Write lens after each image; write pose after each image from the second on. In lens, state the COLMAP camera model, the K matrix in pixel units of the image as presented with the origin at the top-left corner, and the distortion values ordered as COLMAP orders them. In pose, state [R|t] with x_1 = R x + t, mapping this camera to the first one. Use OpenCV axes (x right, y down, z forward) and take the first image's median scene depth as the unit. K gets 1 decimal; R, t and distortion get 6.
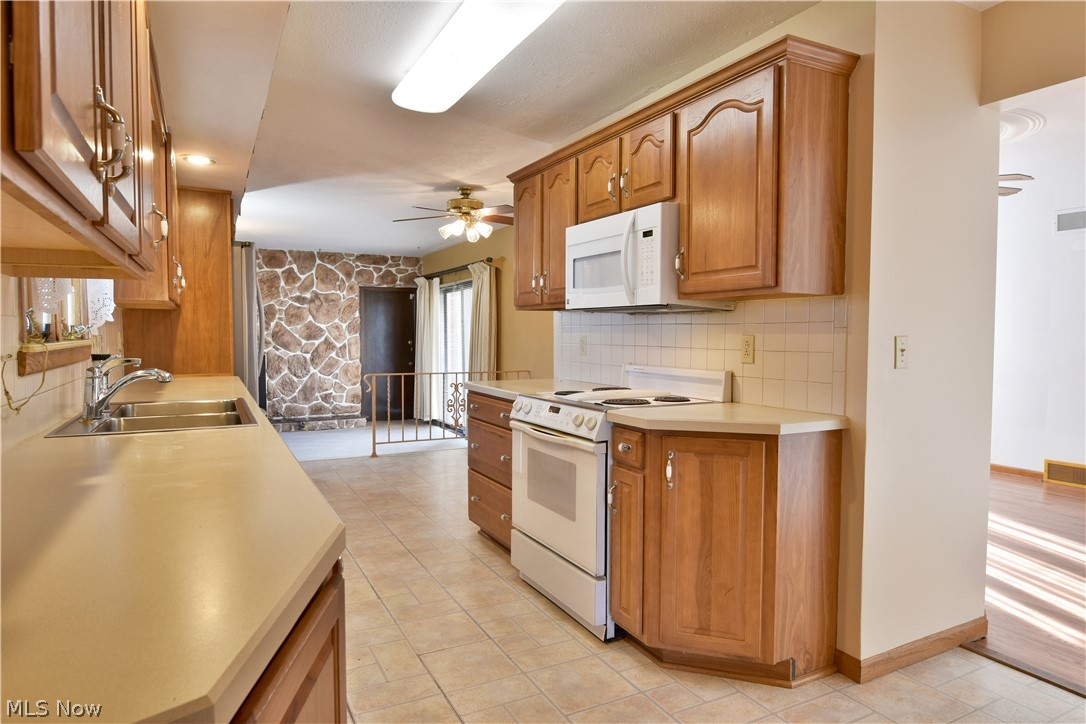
lens RADIAL K [[661.6, 0, 543.4], [0, 661.6, 366.0], [0, 0, 1]] dist [-0.012865, -0.003065]
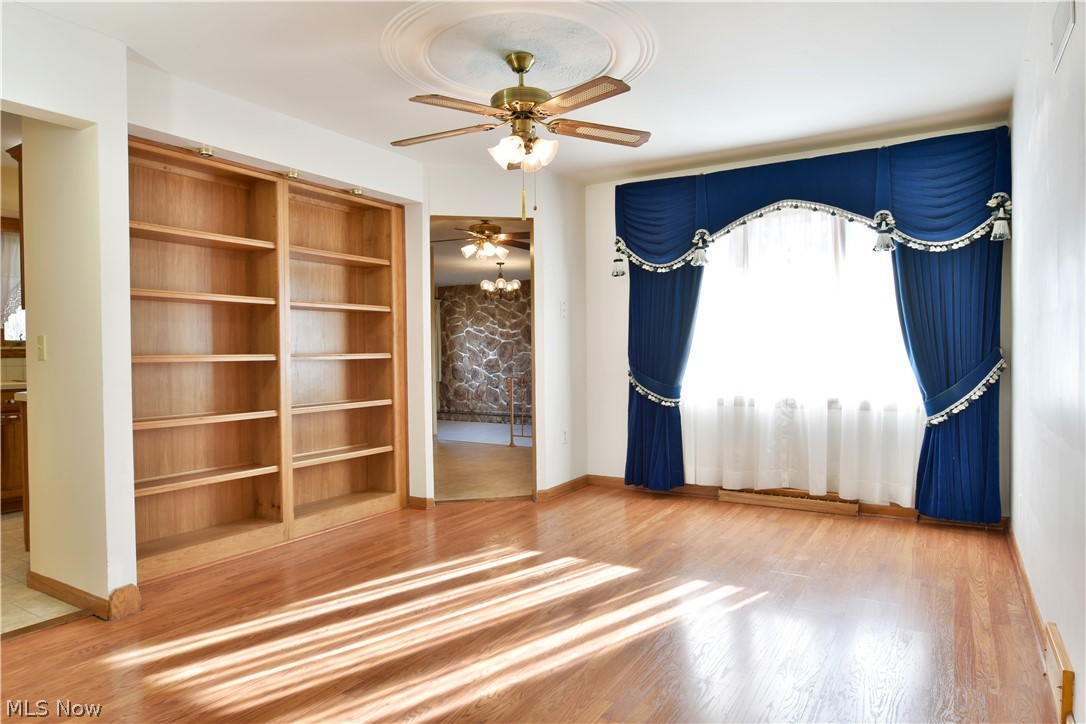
lens RADIAL K [[661.6, 0, 543.4], [0, 661.6, 366.0], [0, 0, 1]] dist [-0.012865, -0.003065]
pose [[0.519455, 0.012694, -0.854403, 0.511387], [-0.032647, 0.999454, -0.005000, -0.001731], [0.853874, 0.030491, 0.519586, 0.278645]]
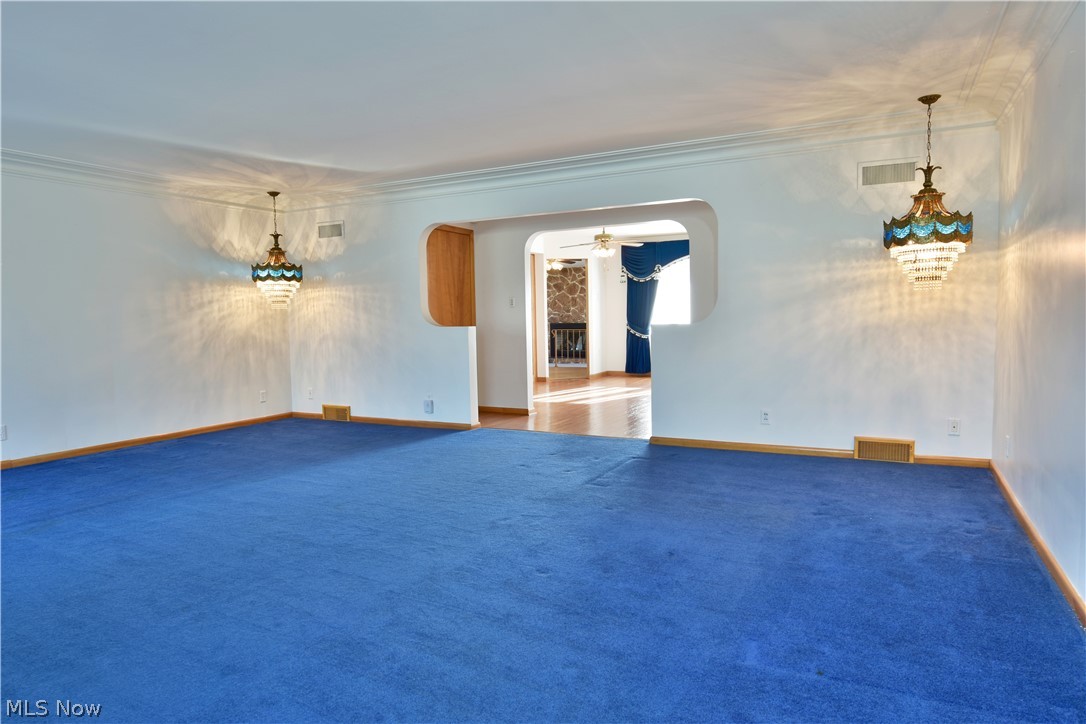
lens RADIAL K [[661.6, 0, 543.4], [0, 661.6, 366.0], [0, 0, 1]] dist [-0.012865, -0.003065]
pose [[0.584483, 0.049782, -0.809877, 0.983850], [-0.020902, 0.998709, 0.046304, 0.021483], [0.811136, -0.010136, 0.584769, -0.213212]]
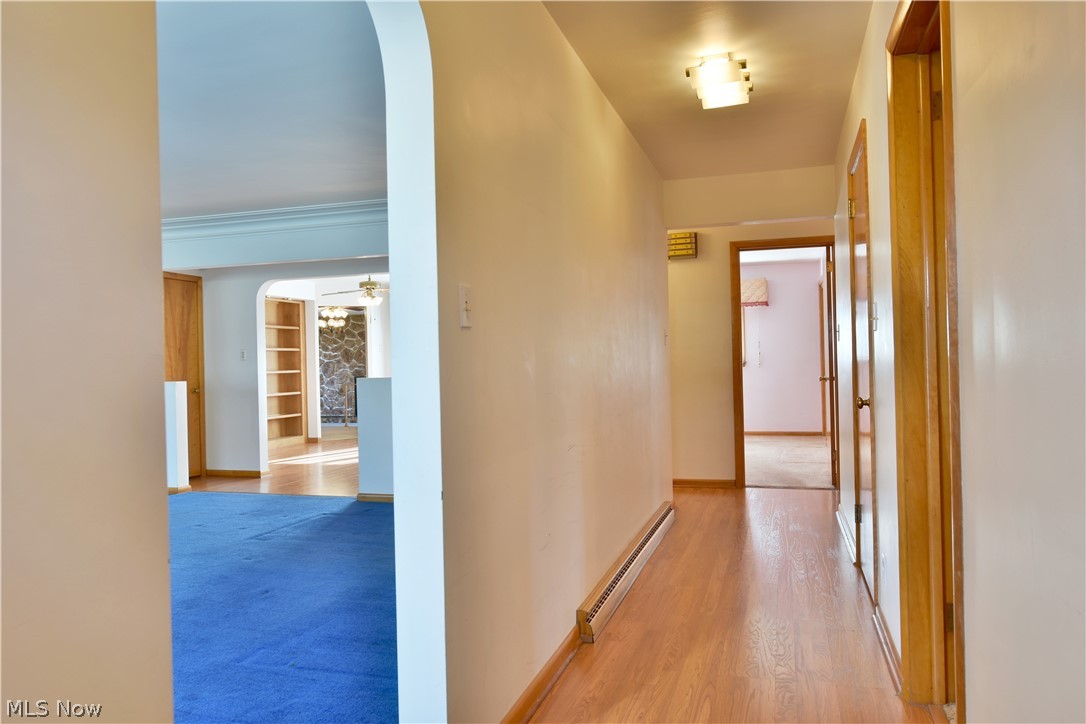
lens RADIAL K [[785.1, 0, 543.0], [0, 785.1, 362.0], [0, 0, 1]] dist [-0.009456, -0.002258]
pose [[0.721479, -0.018705, -0.692184, 1.149919], [-0.011708, 0.999163, -0.039204, 0.020552], [0.692338, 0.036388, 0.720656, -0.176400]]
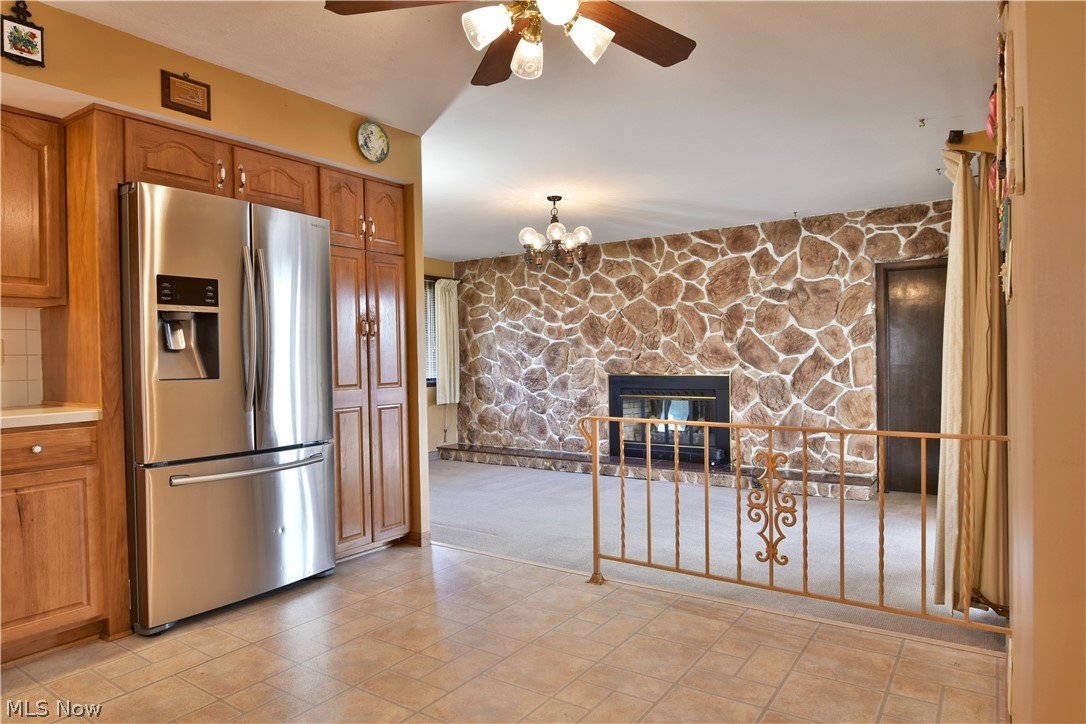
lens RADIAL K [[661.6, 0, 543.4], [0, 661.6, 366.0], [0, 0, 1]] dist [-0.012865, -0.003065]
pose [[0.473816, 0.003632, -0.880616, 0.109065], [-0.028070, 0.999546, -0.010981, -0.013172], [0.880176, 0.029922, 0.473703, 0.469976]]
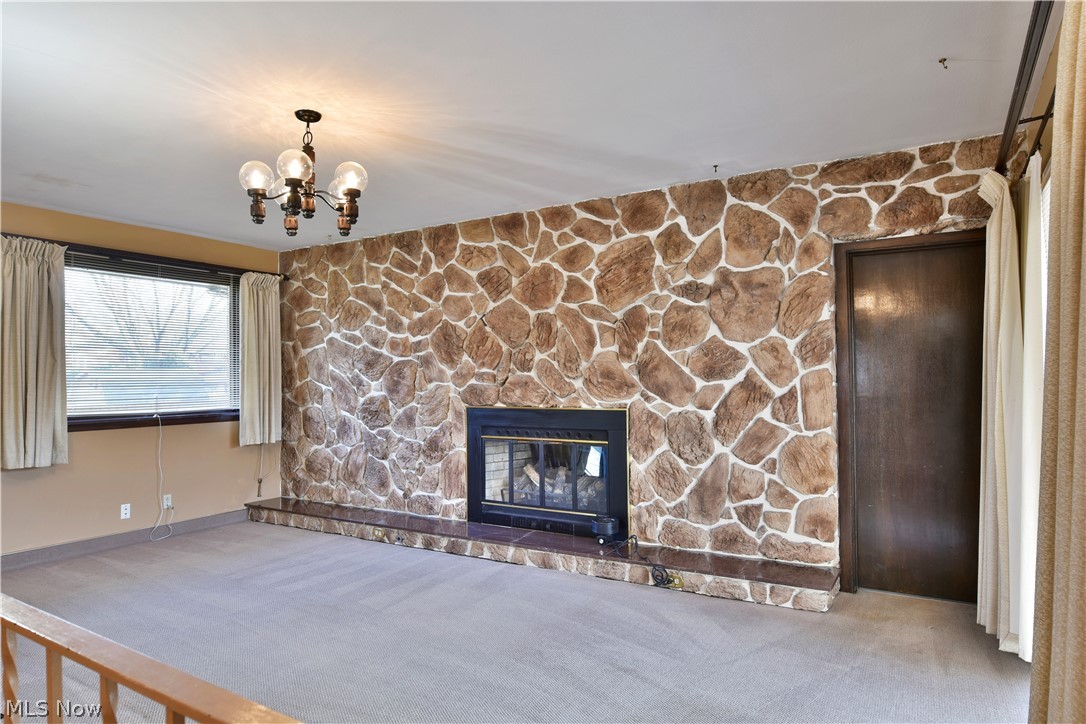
lens RADIAL K [[661.6, 0, 543.4], [0, 661.6, 366.0], [0, 0, 1]] dist [-0.012865, -0.003065]
pose [[0.525710, -0.020600, -0.850414, -0.035774], [-0.031596, 0.998544, -0.043720, -0.025219], [0.850077, 0.049854, 0.524294, 0.668848]]
